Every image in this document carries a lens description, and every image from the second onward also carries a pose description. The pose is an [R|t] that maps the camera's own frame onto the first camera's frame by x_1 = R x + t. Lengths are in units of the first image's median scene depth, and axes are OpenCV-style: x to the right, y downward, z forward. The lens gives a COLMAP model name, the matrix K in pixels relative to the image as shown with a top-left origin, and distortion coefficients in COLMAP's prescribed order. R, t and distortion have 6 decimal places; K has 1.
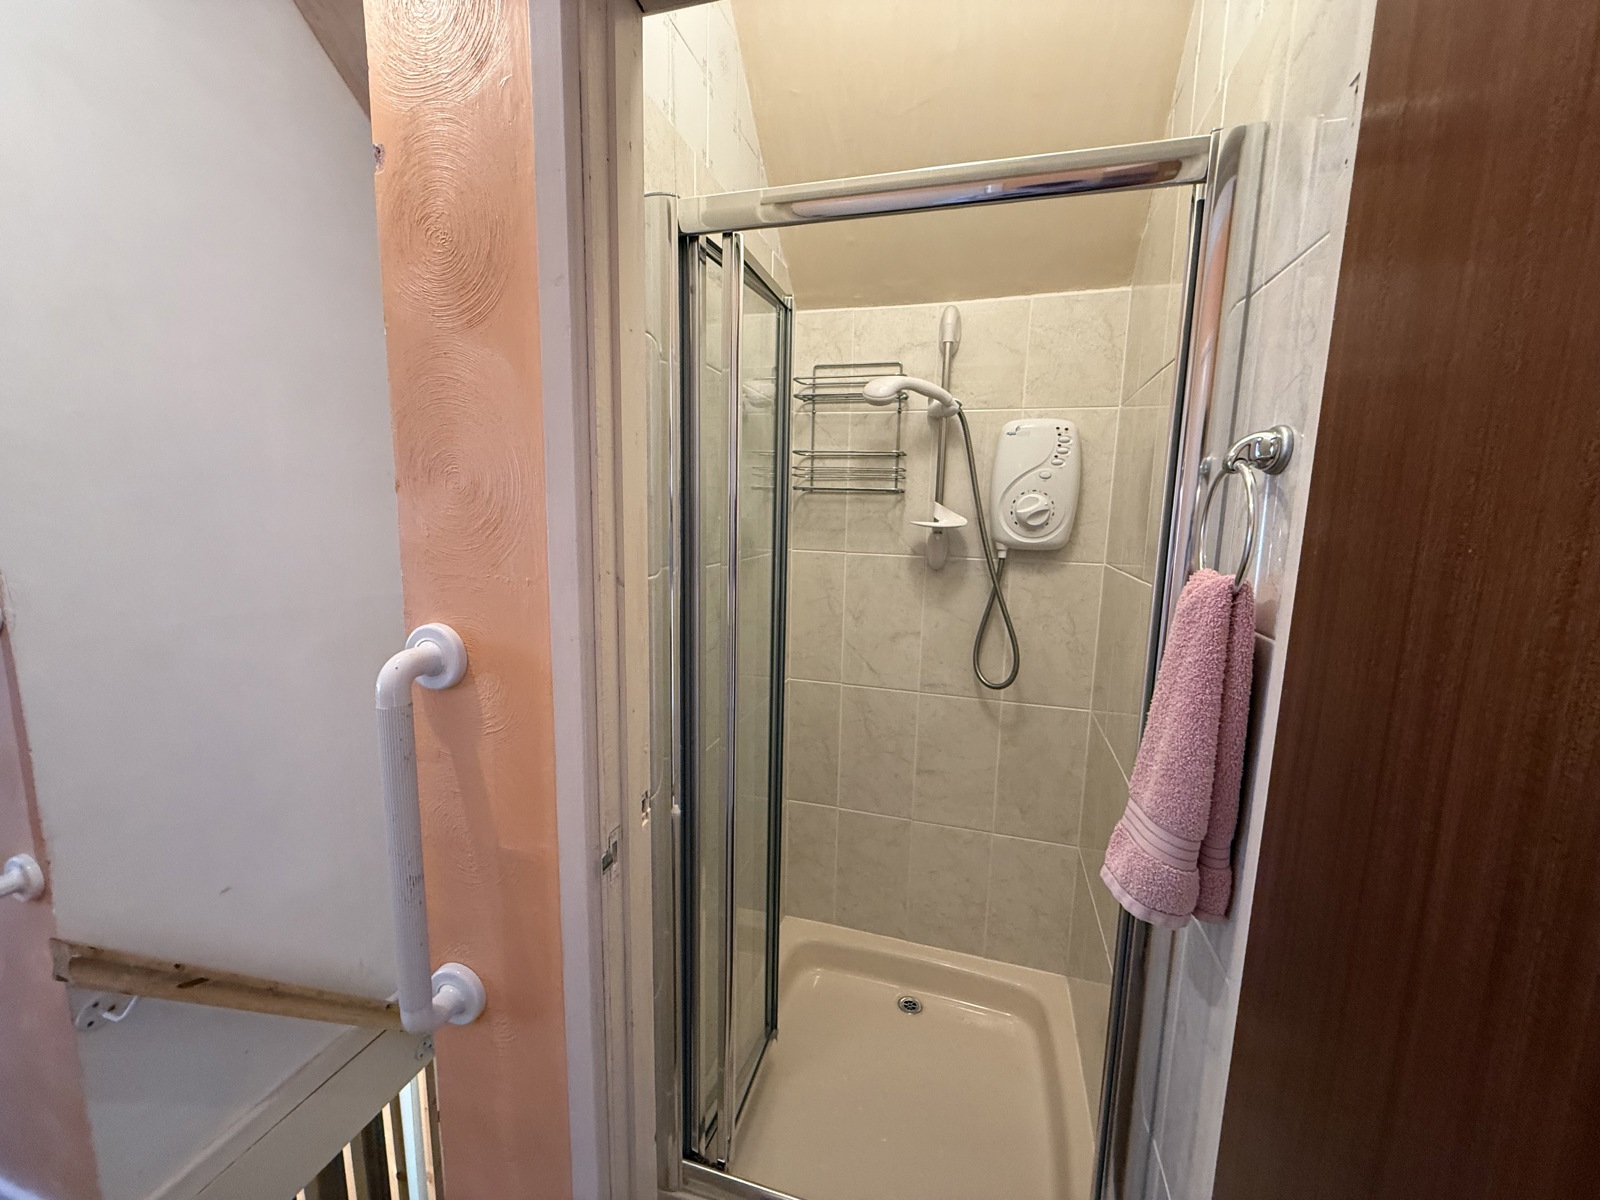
lens RADIAL K [[639.7, 0, 800.0], [0, 639.7, 600.0], [0, 0, 1]] dist [0.001431, 0.000653]
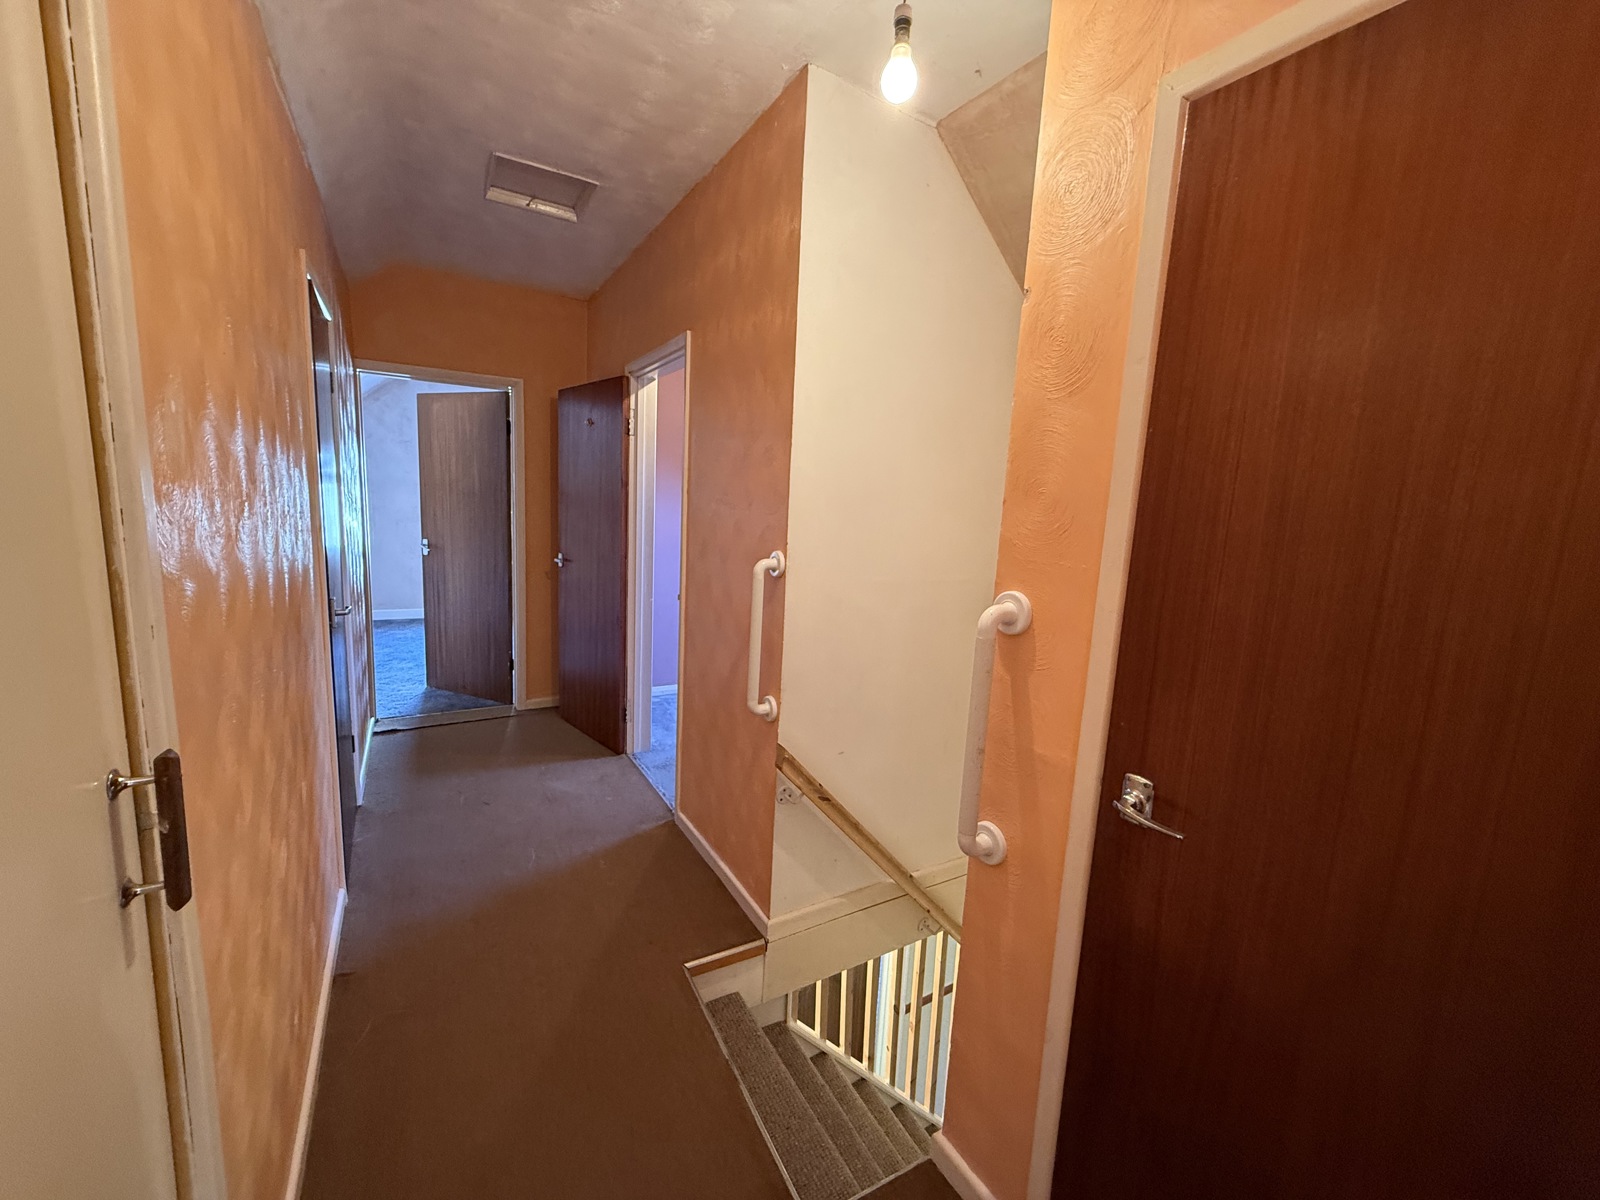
lens RADIAL K [[639.7, 0, 800.0], [0, 639.7, 600.0], [0, 0, 1]] dist [0.001431, 0.000653]
pose [[0.735295, 0.116530, -0.667654, 0.069971], [-0.131525, 0.990915, 0.028102, 0.078708], [0.664863, 0.067150, 0.743941, -0.458180]]
